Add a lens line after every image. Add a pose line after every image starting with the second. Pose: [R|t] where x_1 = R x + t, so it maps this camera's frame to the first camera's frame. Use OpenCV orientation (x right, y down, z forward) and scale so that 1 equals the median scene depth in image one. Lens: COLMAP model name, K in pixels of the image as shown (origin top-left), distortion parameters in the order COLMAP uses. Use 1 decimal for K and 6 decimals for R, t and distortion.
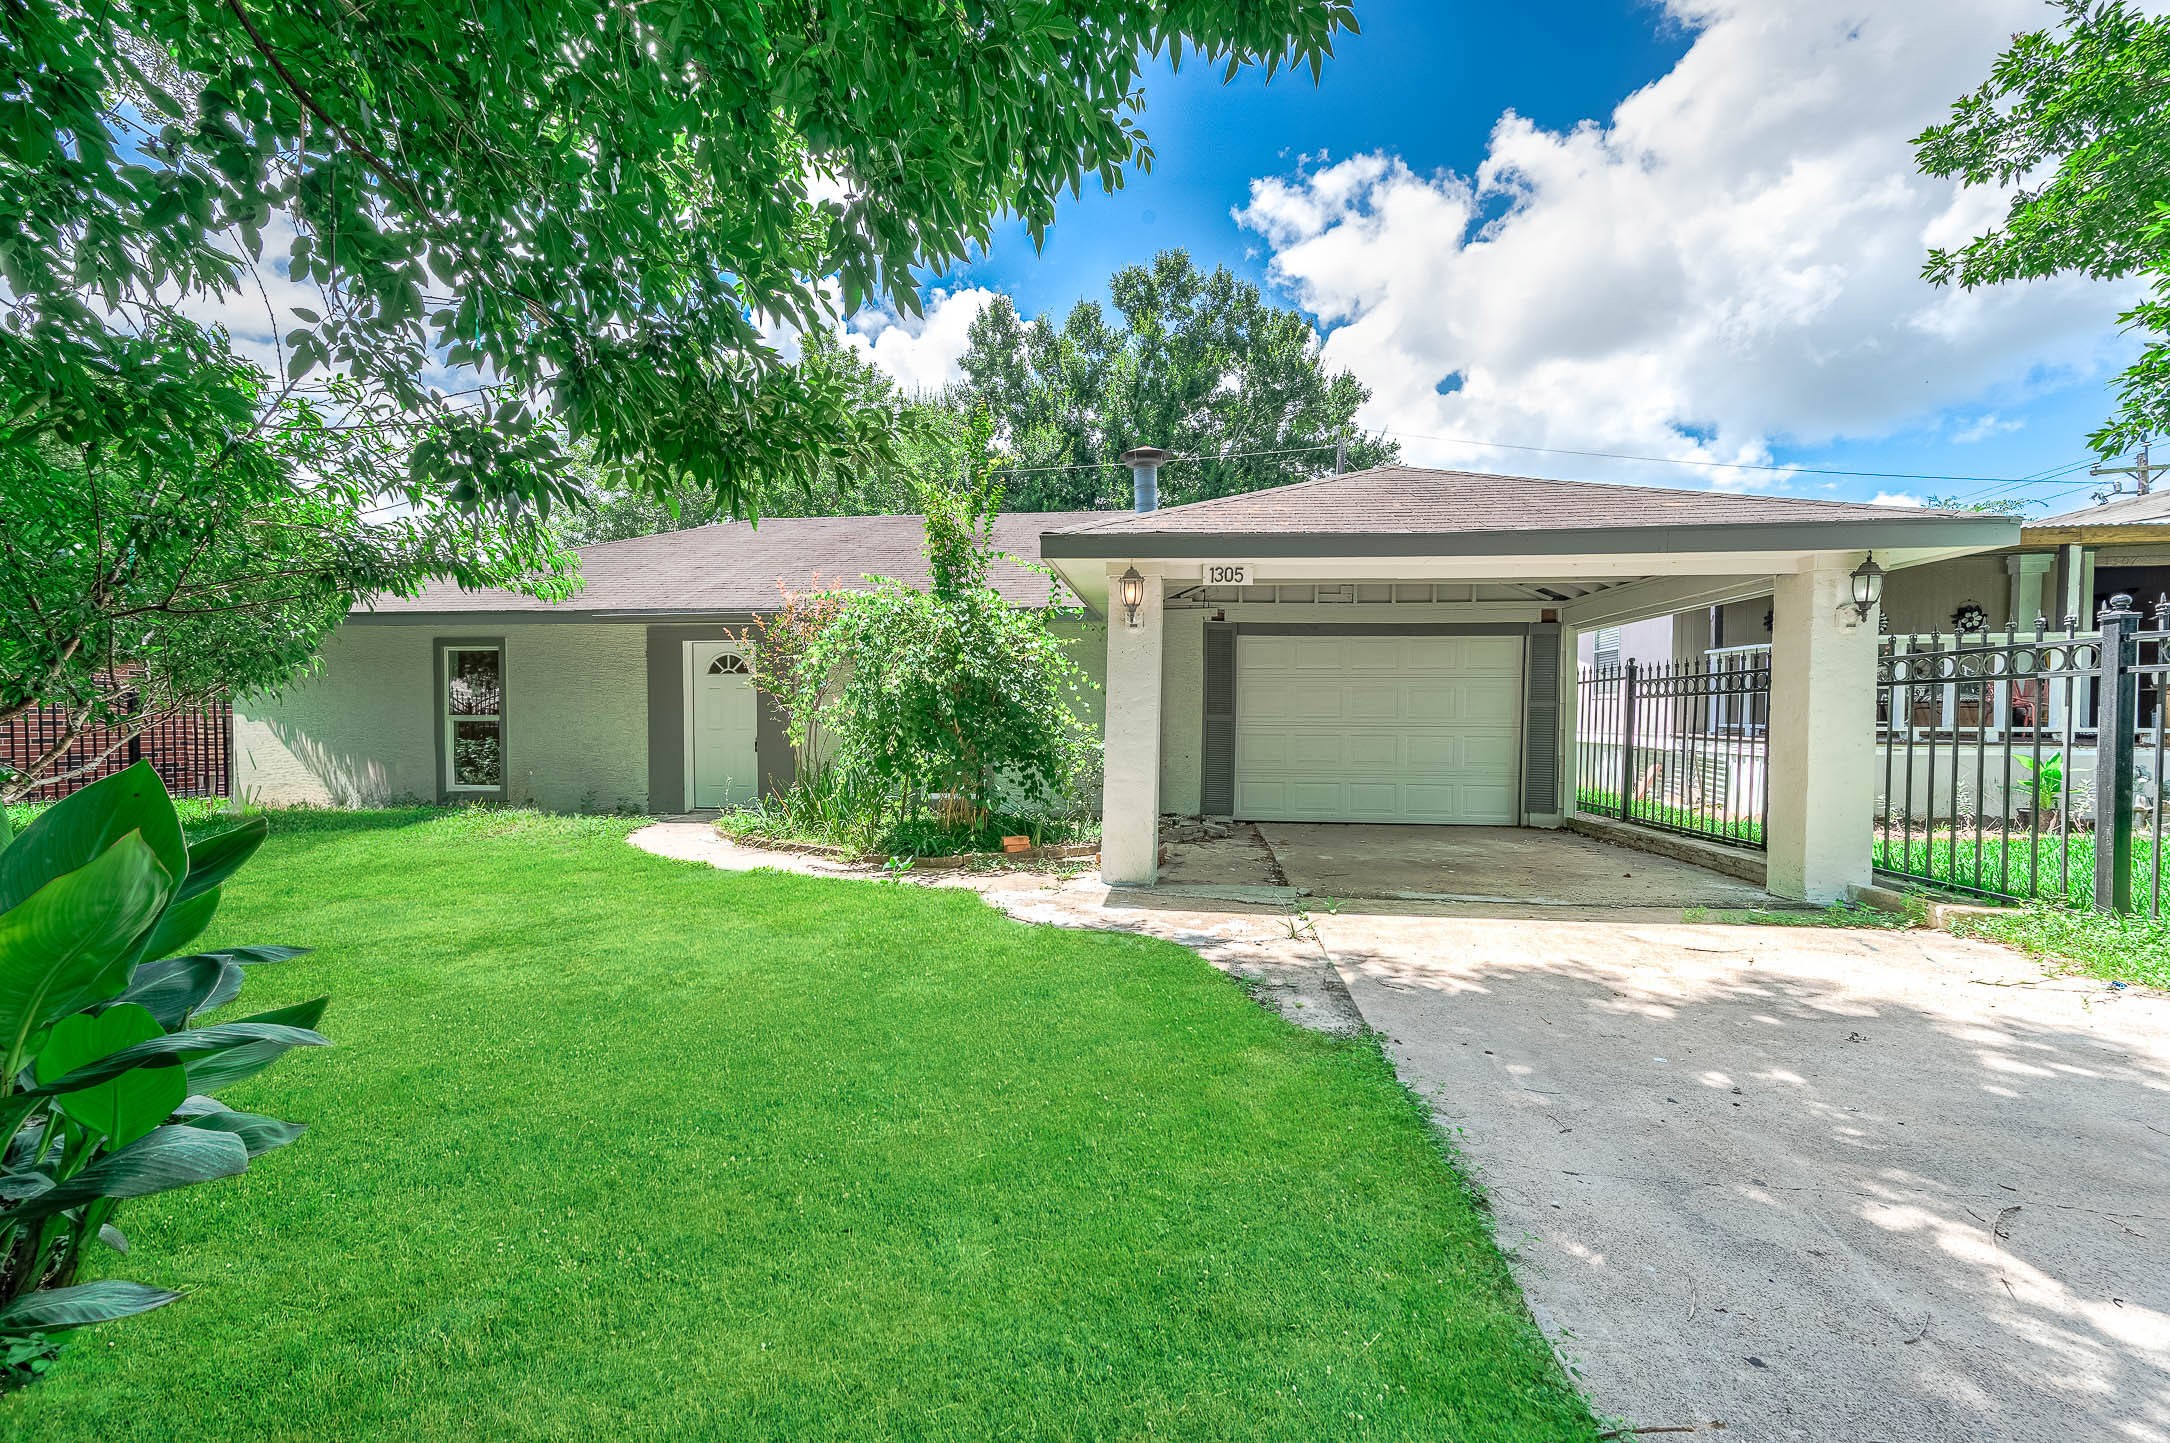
lens RADIAL K [[885.0, 0, 1085.0], [0, 885.0, 721.5], [0, 0, 1]] dist [0.020857, -0.000024]
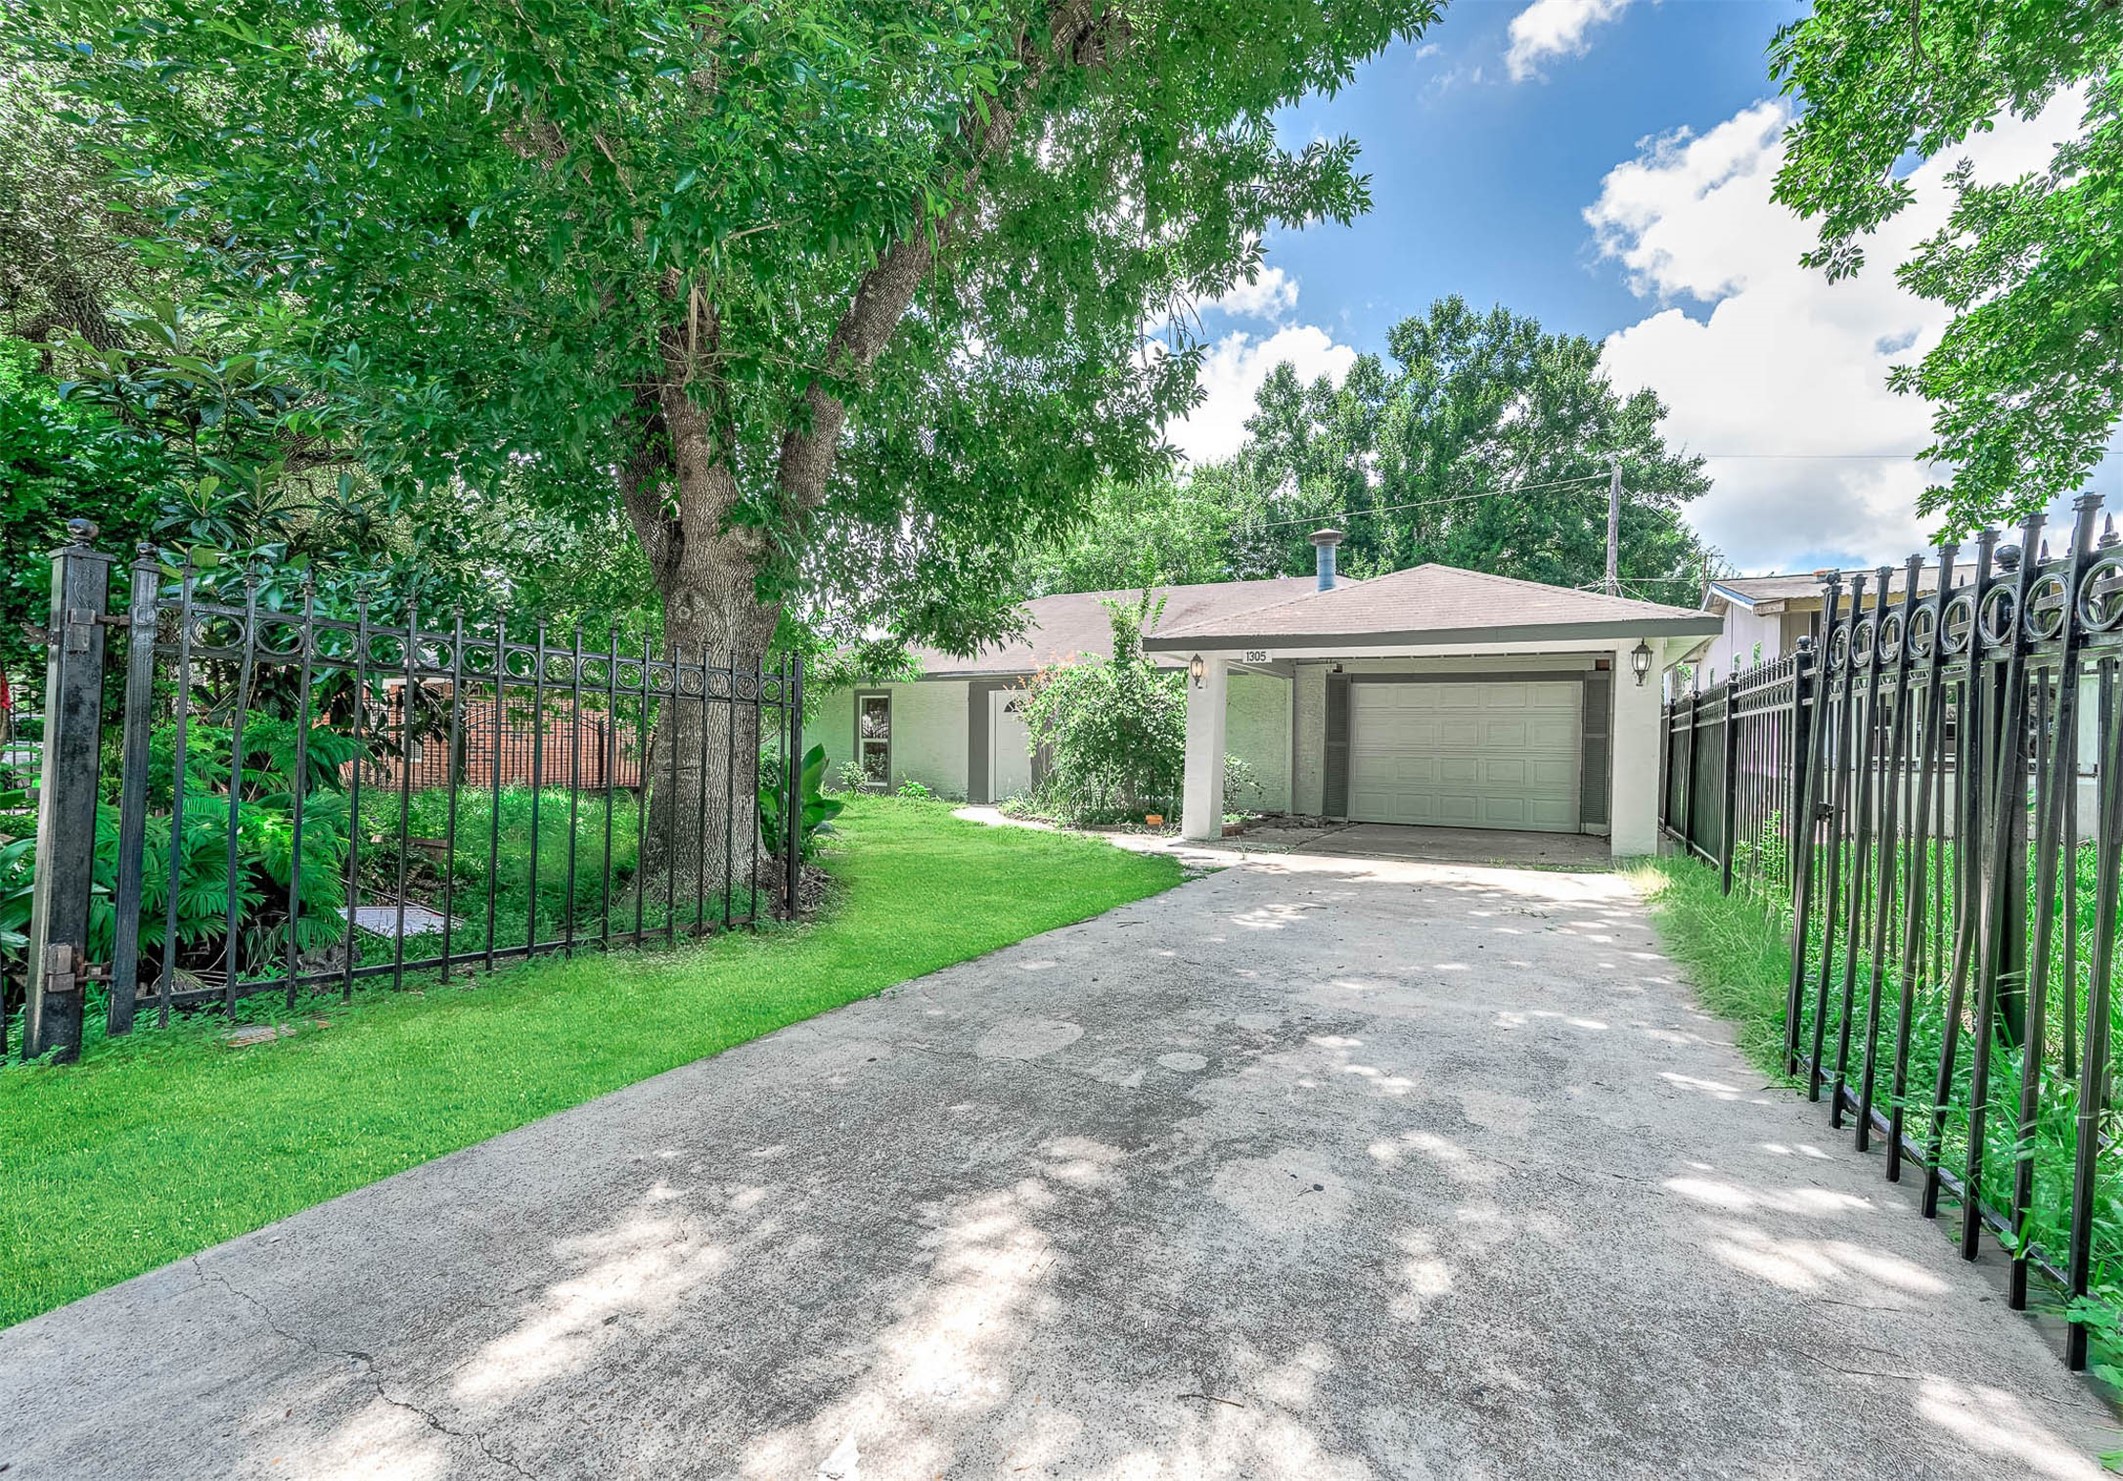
lens RADIAL K [[893.4, 0, 1064.9], [0, 893.4, 726.0], [0, 0, 1]] dist [-0.000712, -0.000042]
pose [[0.925107, 0.001833, -0.379702, 0.082484], [-0.011945, 0.999634, -0.024277, 0.001718], [0.379518, 0.026994, 0.924790, -0.120958]]
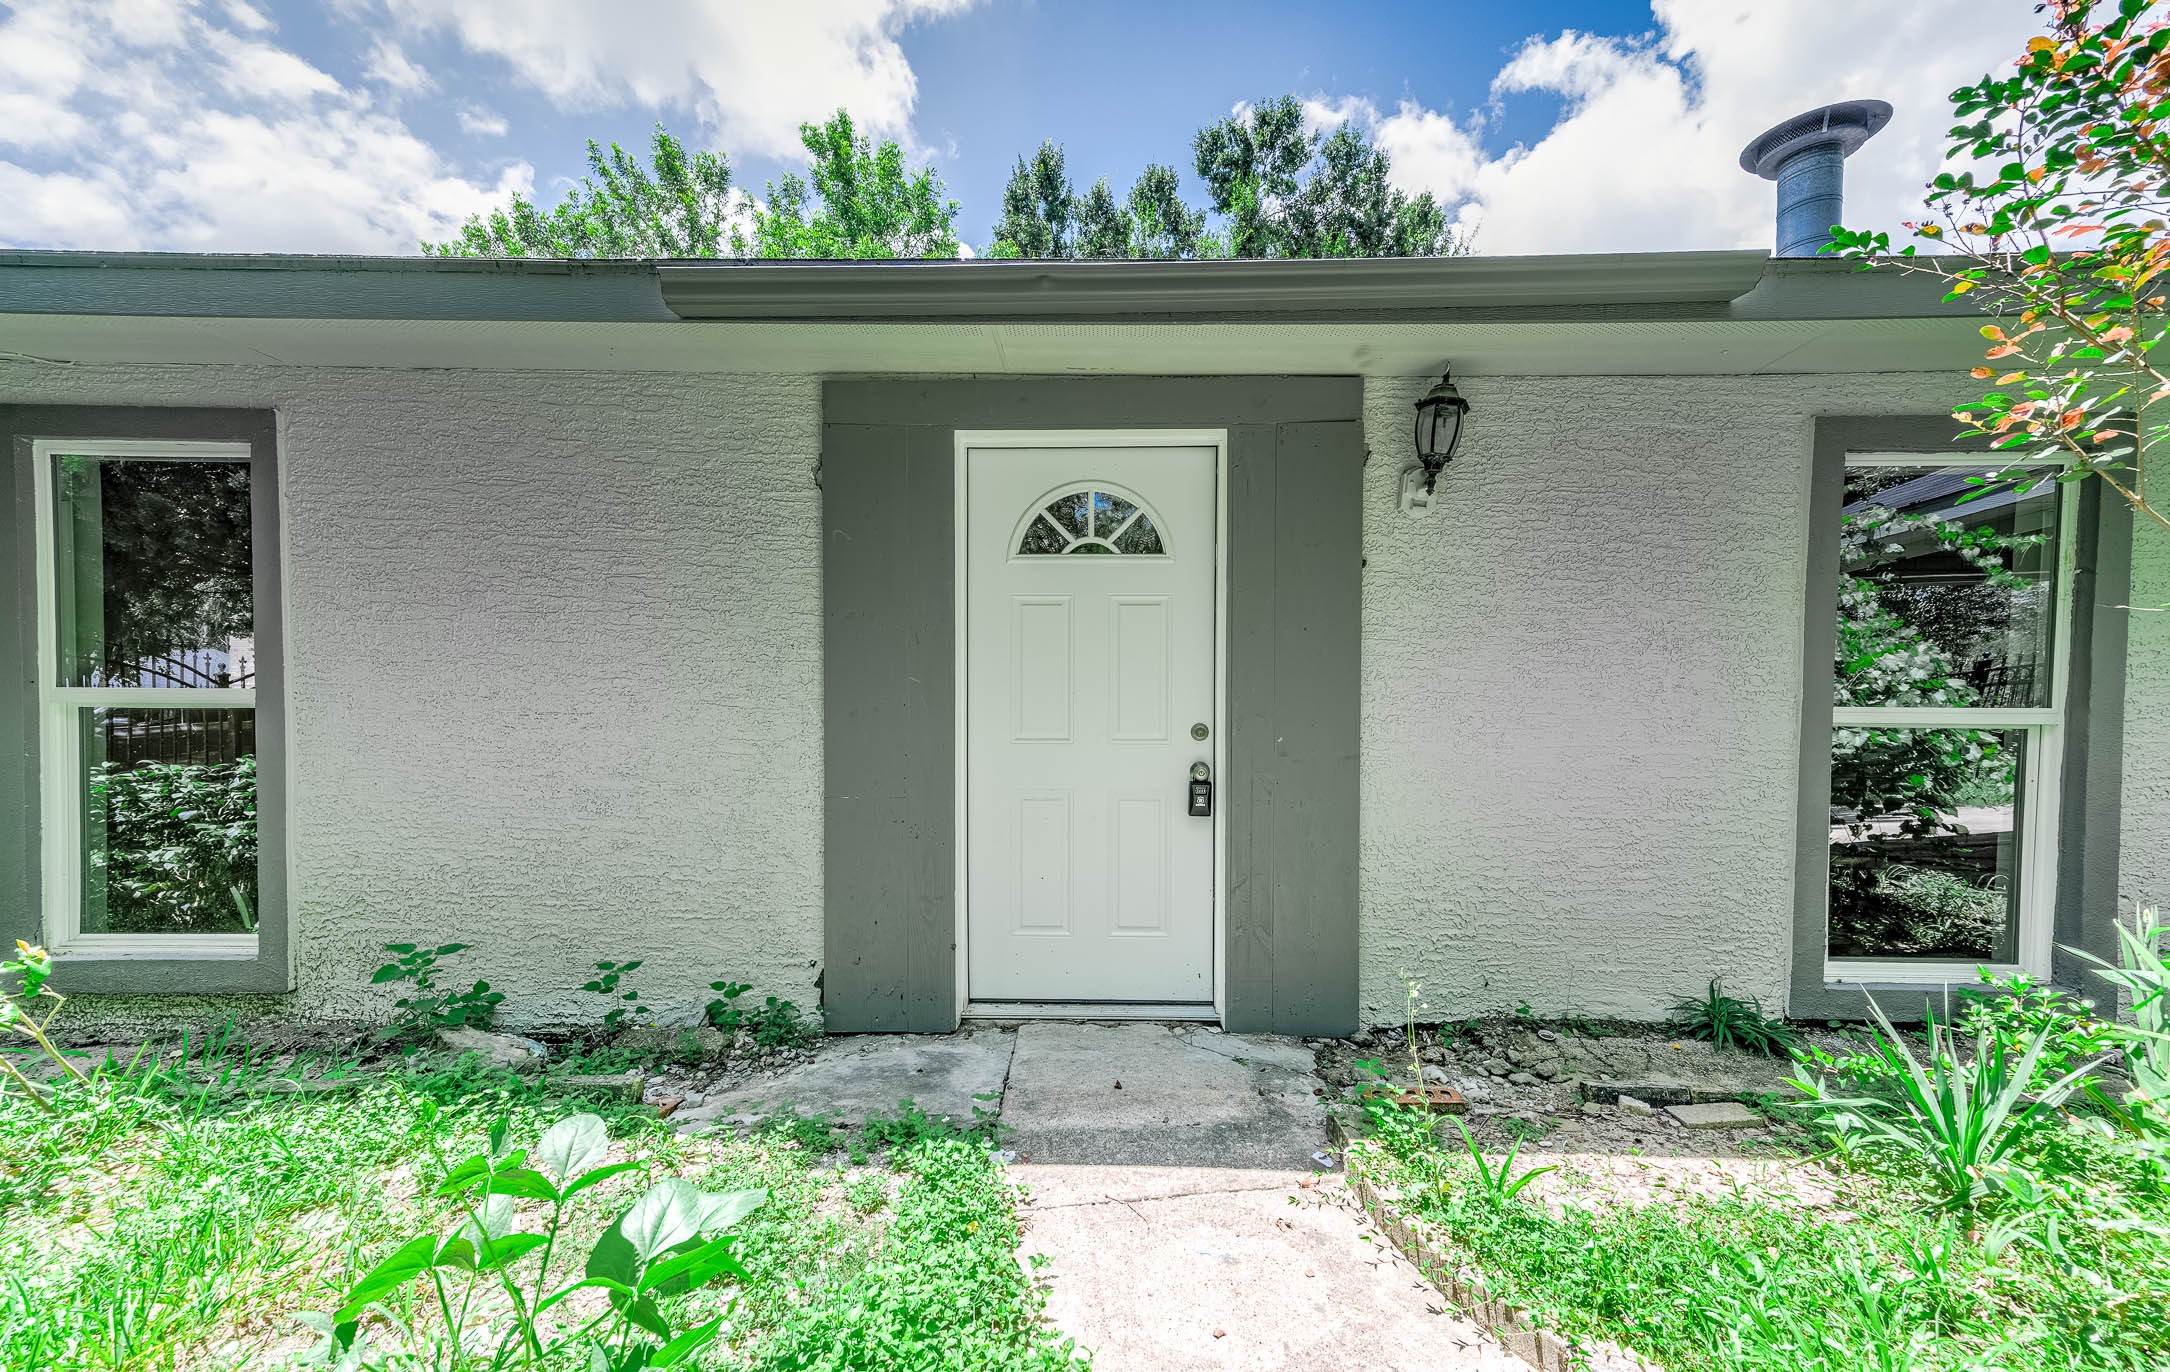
lens RADIAL K [[902.3, 0, 1004.6], [0, 902.3, 728.0], [0, 0, 1]] dist [0.060188, 0.000048]
pose [[0.996630, -0.002282, 0.081996, -0.191525], [0.005036, 0.999430, -0.033394, 0.006075], [-0.081873, 0.033695, 0.996073, 0.294093]]
